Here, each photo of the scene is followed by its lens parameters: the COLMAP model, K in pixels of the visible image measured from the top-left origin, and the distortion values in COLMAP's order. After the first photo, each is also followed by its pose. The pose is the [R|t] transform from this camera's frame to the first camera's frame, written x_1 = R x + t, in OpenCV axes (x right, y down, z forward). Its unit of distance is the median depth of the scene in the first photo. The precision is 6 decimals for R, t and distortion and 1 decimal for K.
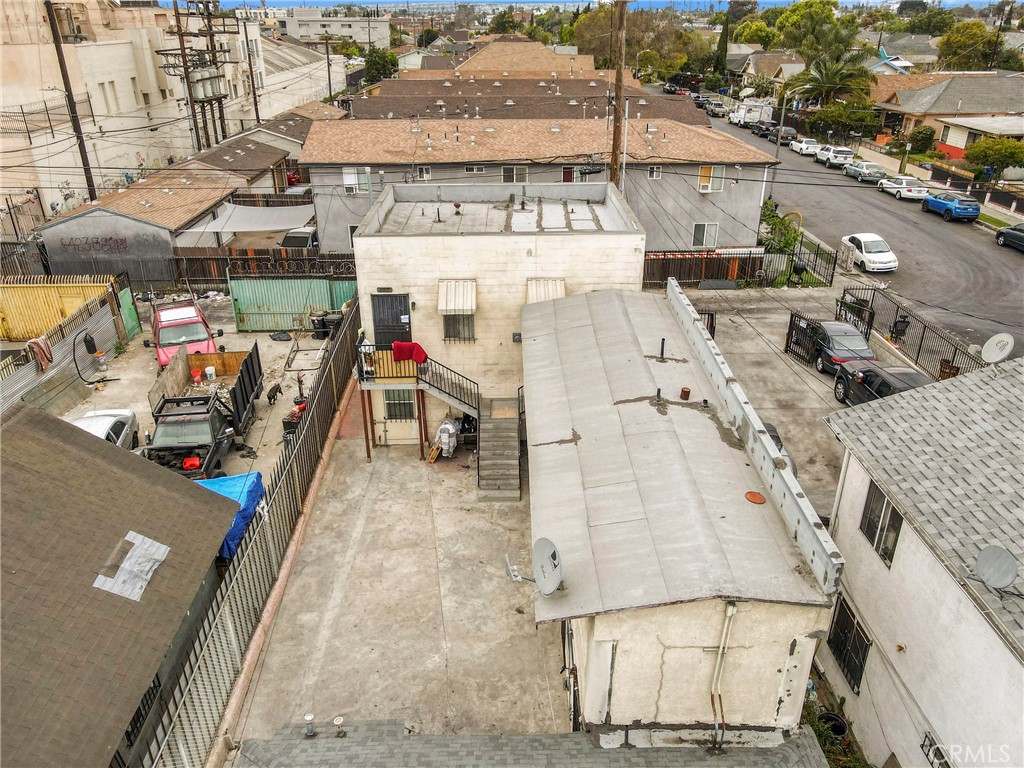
lens RADIAL K [[742.0, 0, 528.4], [0, 742.0, 365.0], [0, 0, 1]] dist [0.026369, -0.011087]
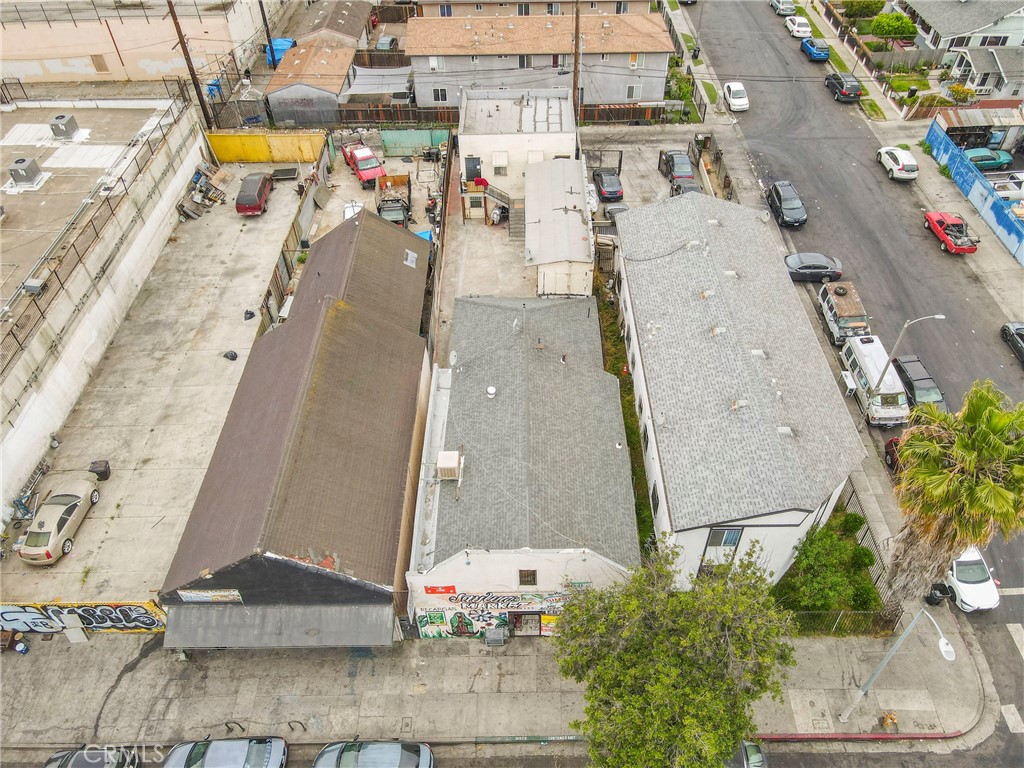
lens RADIAL K [[742.0, 0, 518.4], [0, 742.0, 367.5], [0, 0, 1]] dist [0.026369, -0.011087]
pose [[0.999183, 0.007358, -0.039727, 0.065391], [0.006145, 0.944165, 0.329417, -0.237129], [0.039933, -0.329392, 0.943348, -1.474566]]
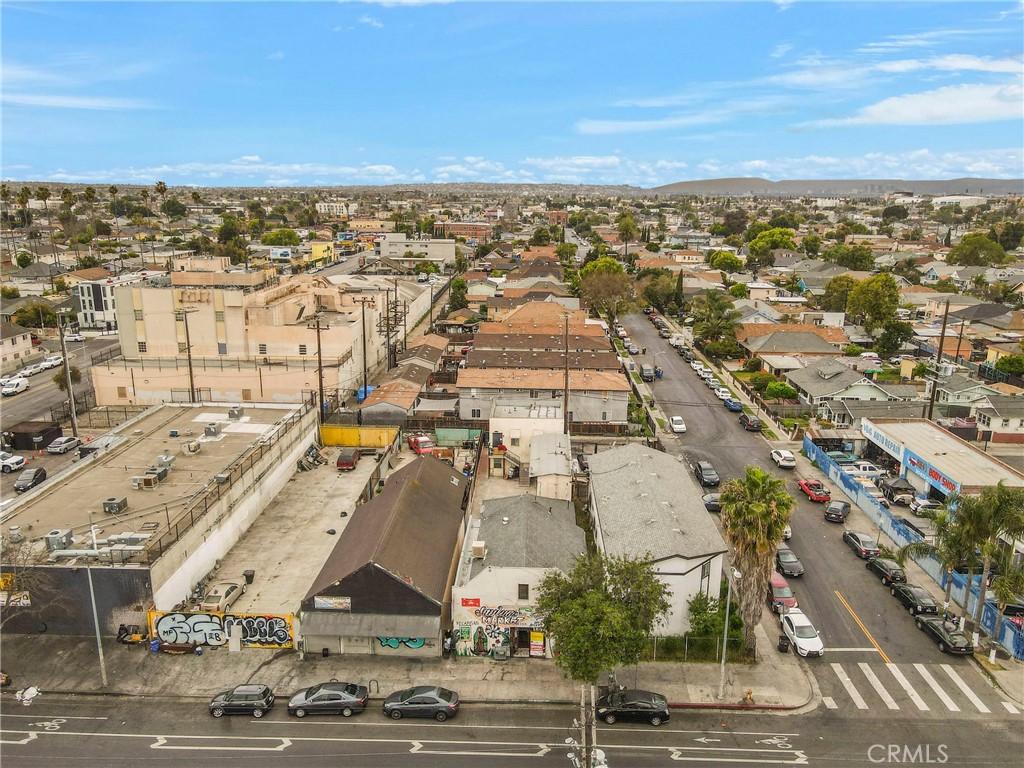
lens RADIAL K [[742.0, 0, 515.6], [0, 742.0, 353.9], [0, 0, 1]] dist [0.026369, -0.011087]
pose [[0.997724, 0.020811, -0.064132, 0.136848], [-0.034714, 0.973972, -0.223993, 0.347090], [0.057801, 0.225709, 0.972478, -2.682174]]
